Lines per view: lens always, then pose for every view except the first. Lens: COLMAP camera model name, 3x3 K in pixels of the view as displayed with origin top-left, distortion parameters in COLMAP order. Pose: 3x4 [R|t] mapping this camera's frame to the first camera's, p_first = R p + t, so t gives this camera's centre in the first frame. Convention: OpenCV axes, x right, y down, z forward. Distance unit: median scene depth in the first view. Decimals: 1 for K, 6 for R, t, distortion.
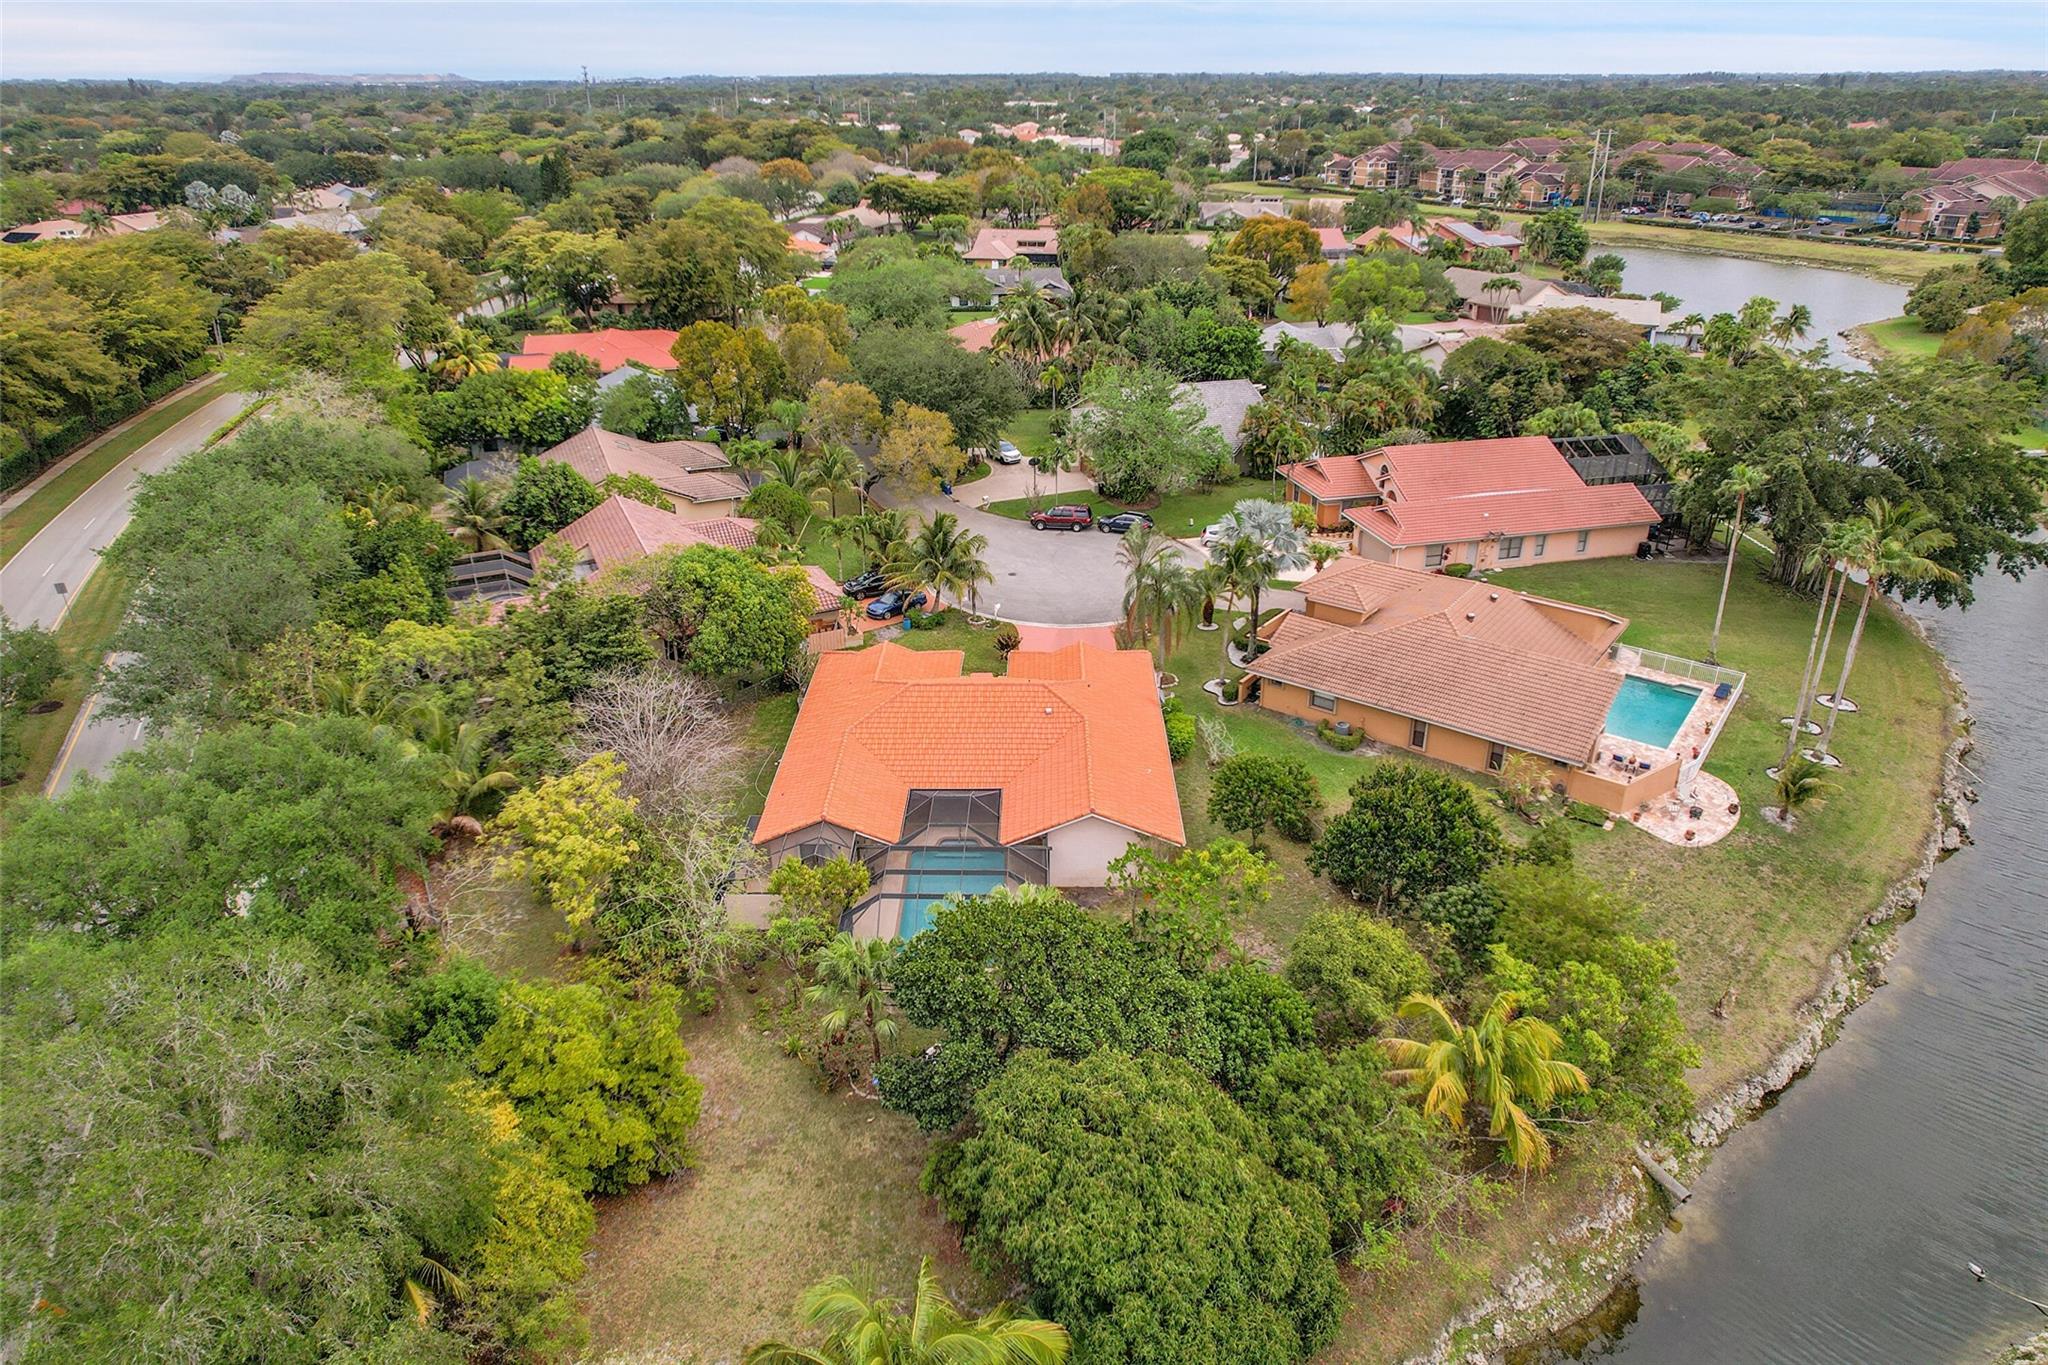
lens RADIAL K [[1353.5, 0, 1024.0], [0, 1353.5, 682.5], [0, 0, 1]] dist [-0.004446, 0.003148]
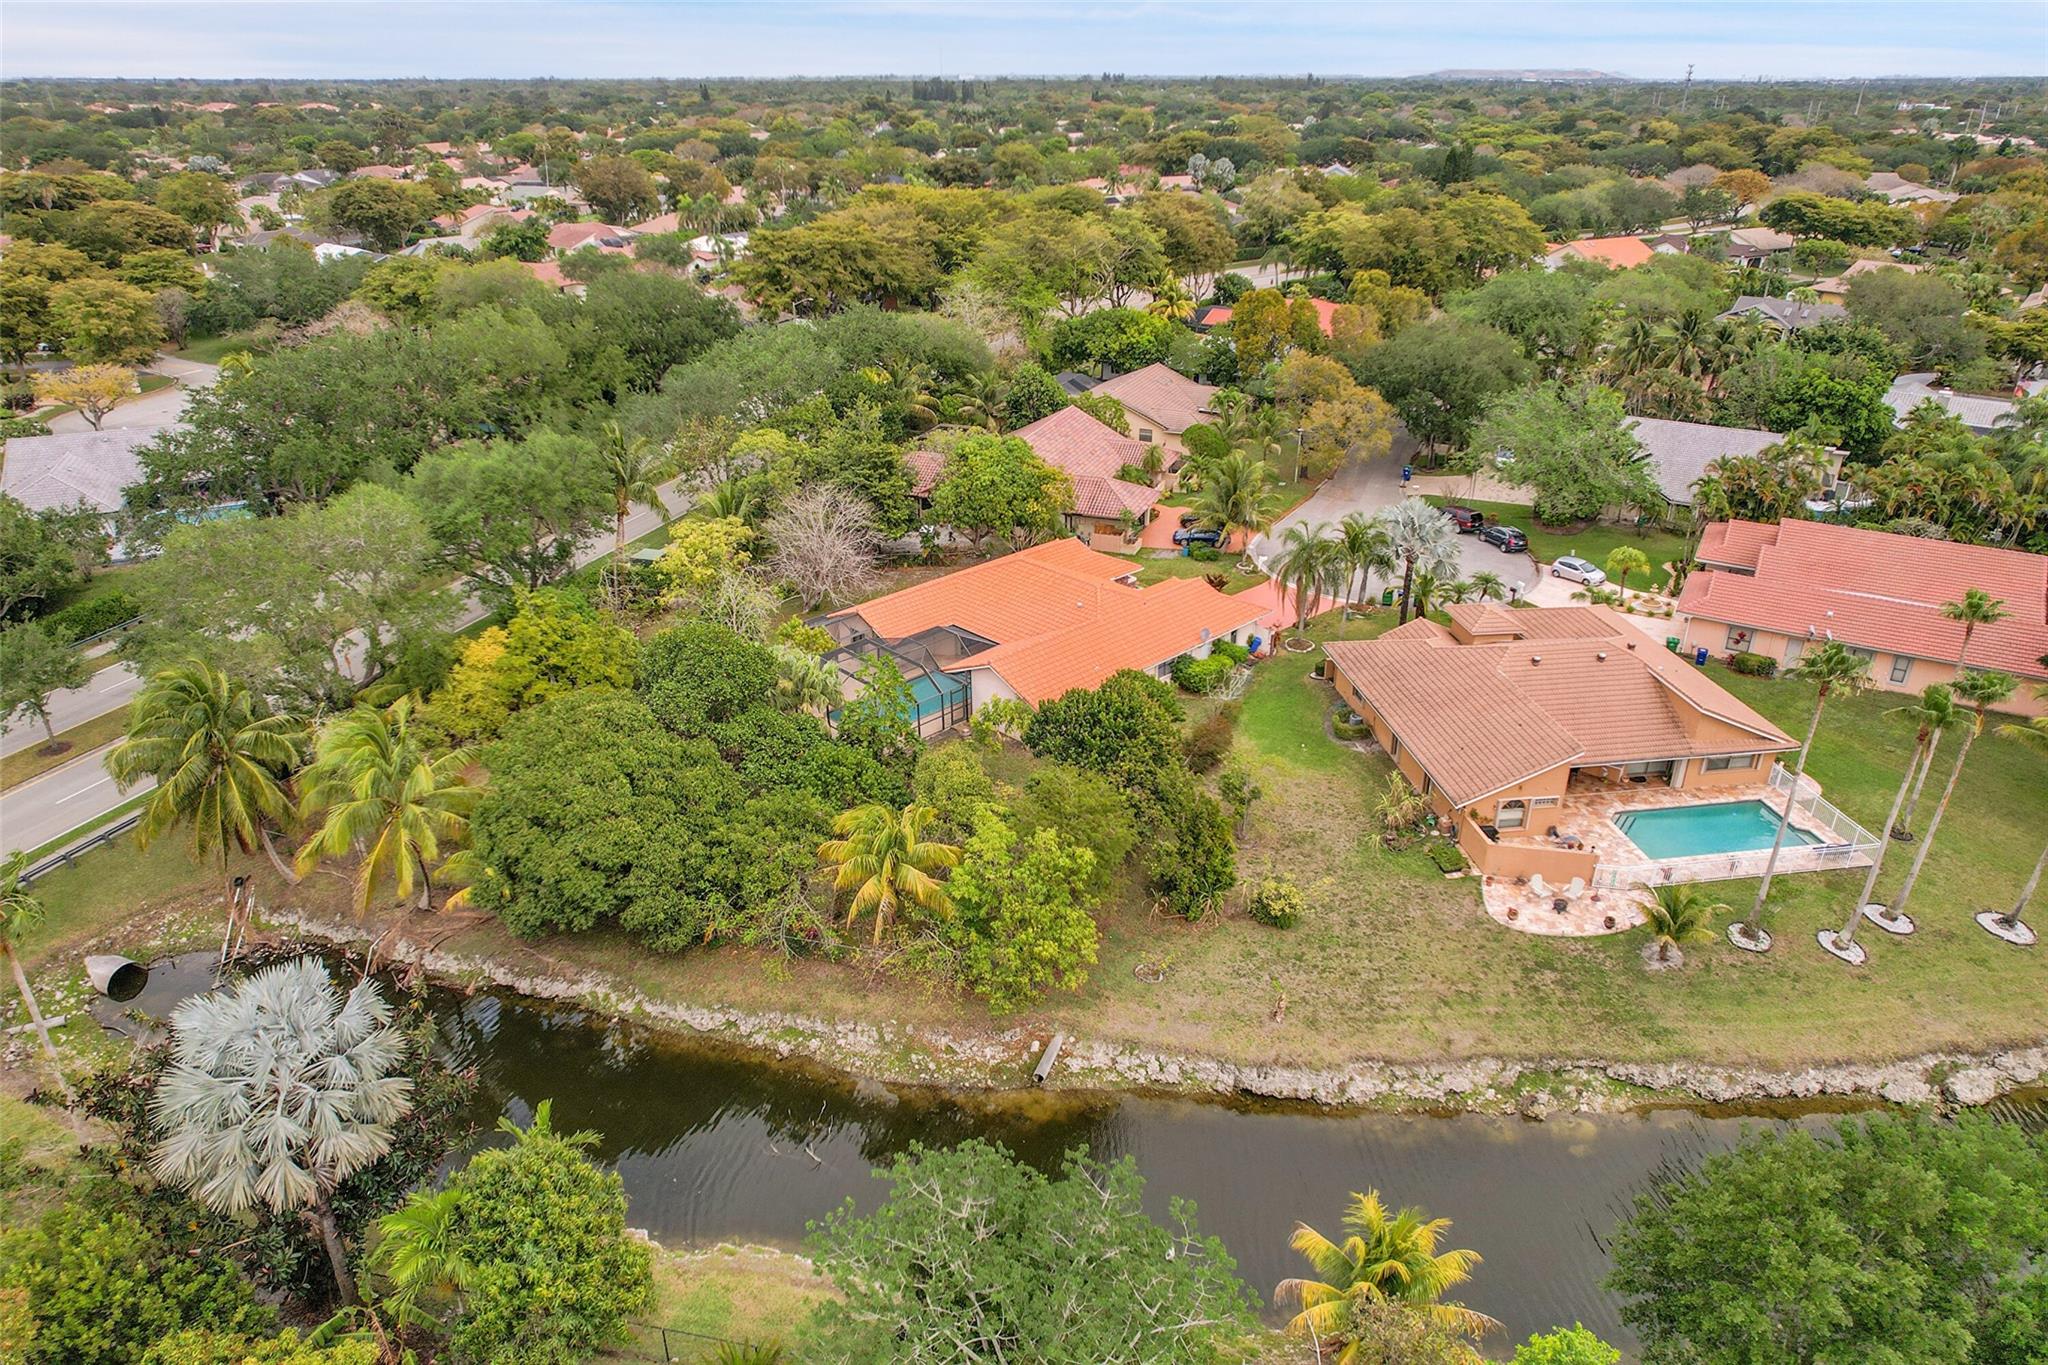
lens RADIAL K [[1353.5, 0, 1024.0], [0, 1353.5, 682.5], [0, 0, 1]] dist [-0.004446, 0.003148]
pose [[0.701796, 0.308230, -0.642243, 0.228708], [-0.306667, 0.944453, 0.118166, -0.012632], [0.642991, 0.114026, 0.757338, 0.018960]]
